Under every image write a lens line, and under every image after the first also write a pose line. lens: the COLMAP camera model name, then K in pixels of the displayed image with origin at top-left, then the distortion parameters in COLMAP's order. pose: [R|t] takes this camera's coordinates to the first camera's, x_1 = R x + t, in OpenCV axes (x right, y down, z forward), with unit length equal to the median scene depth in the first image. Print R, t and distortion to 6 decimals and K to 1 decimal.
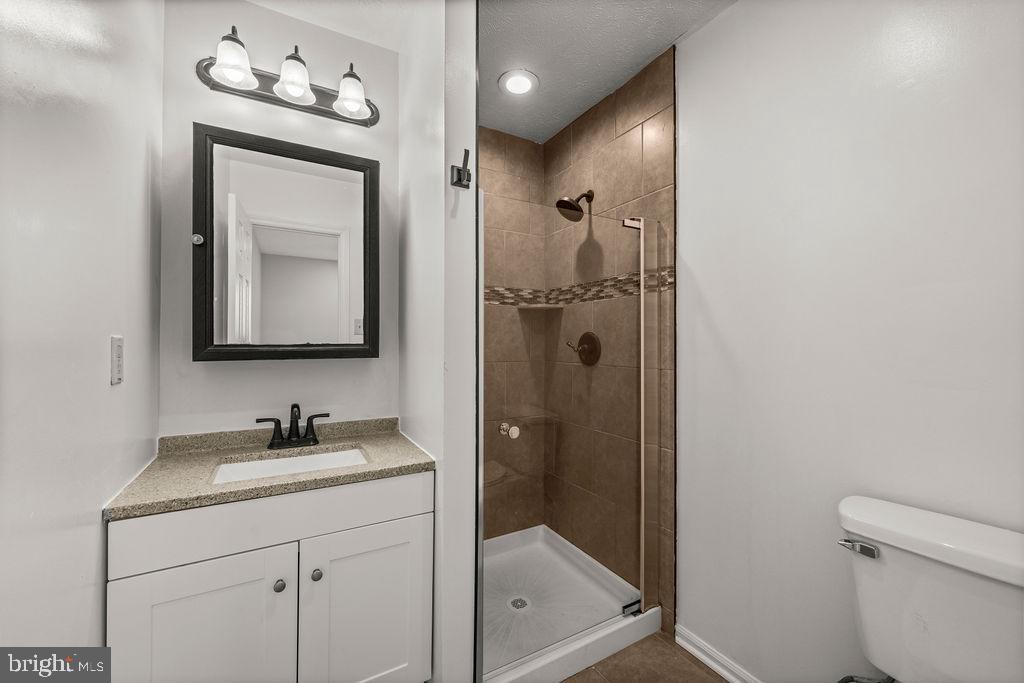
lens RADIAL K [[405.4, 0, 512.0], [0, 405.4, 341.5], [0, 0, 1]] dist [-0.001345, -0.000107]
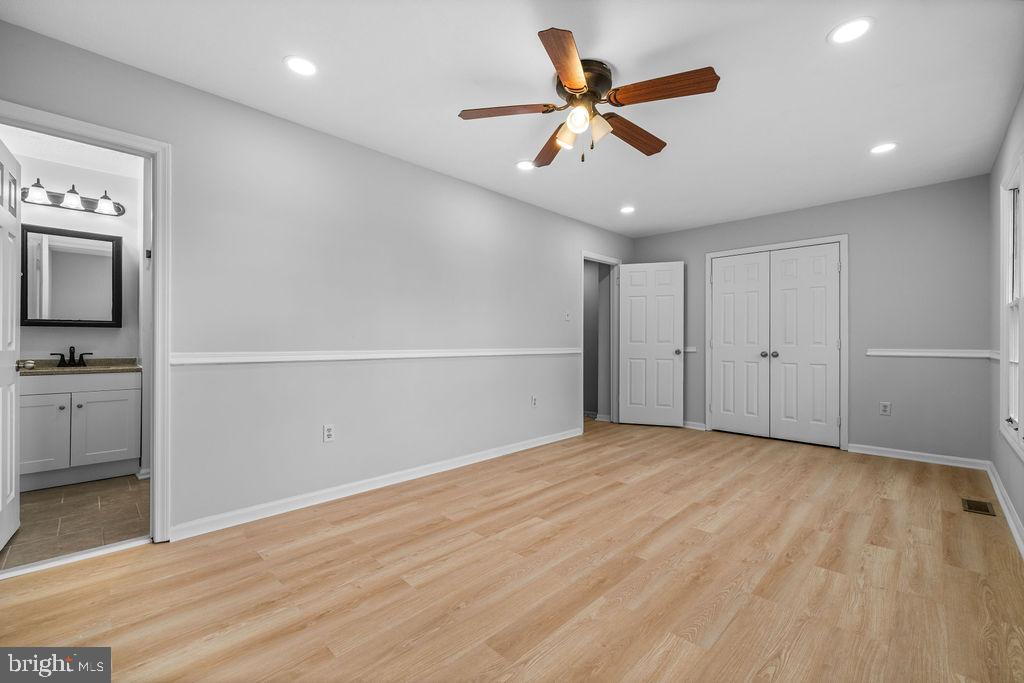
lens RADIAL K [[427.8, 0, 513.0], [0, 427.8, 340.3], [0, 0, 1]] dist [-0.000258, 0.000065]
pose [[0.963621, 0.001760, 0.267268, 1.051364], [-0.001882, 0.999998, 0.000198, 0.100896], [-0.267267, -0.000694, 0.963622, -1.717868]]
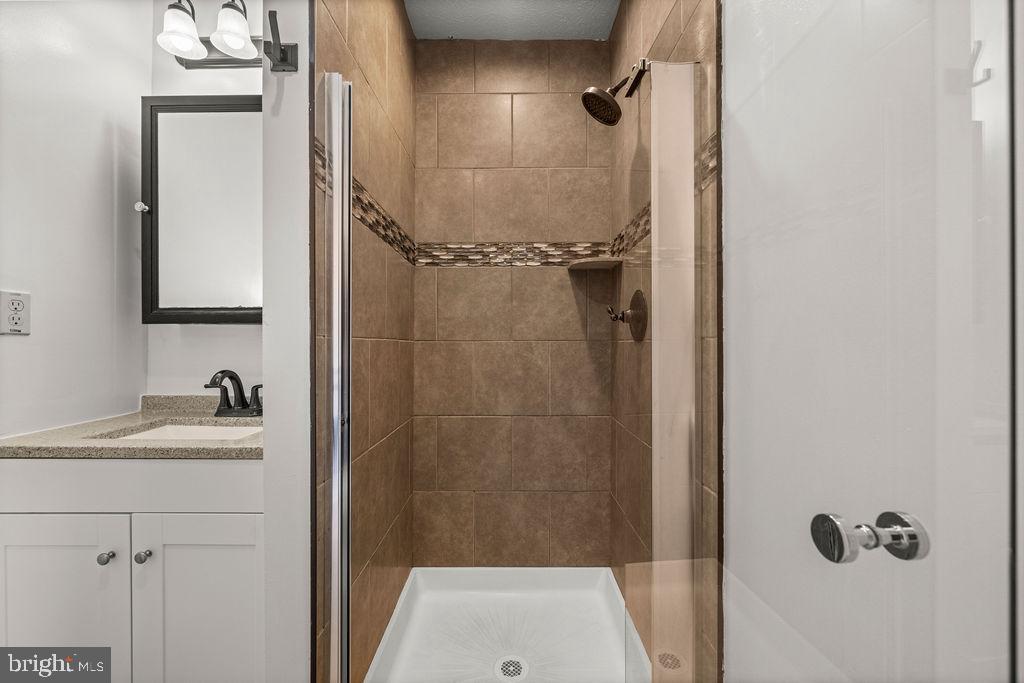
lens RADIAL K [[411.5, 0, 507.1], [0, 411.5, 343.7], [0, 0, 1]] dist [-0.000611, 0.000086]
pose [[0.864186, -0.001524, -0.503171, 0.460907], [0.003462, 0.999990, 0.002916, 0.081205], [0.503161, -0.004262, 0.864182, 0.445102]]
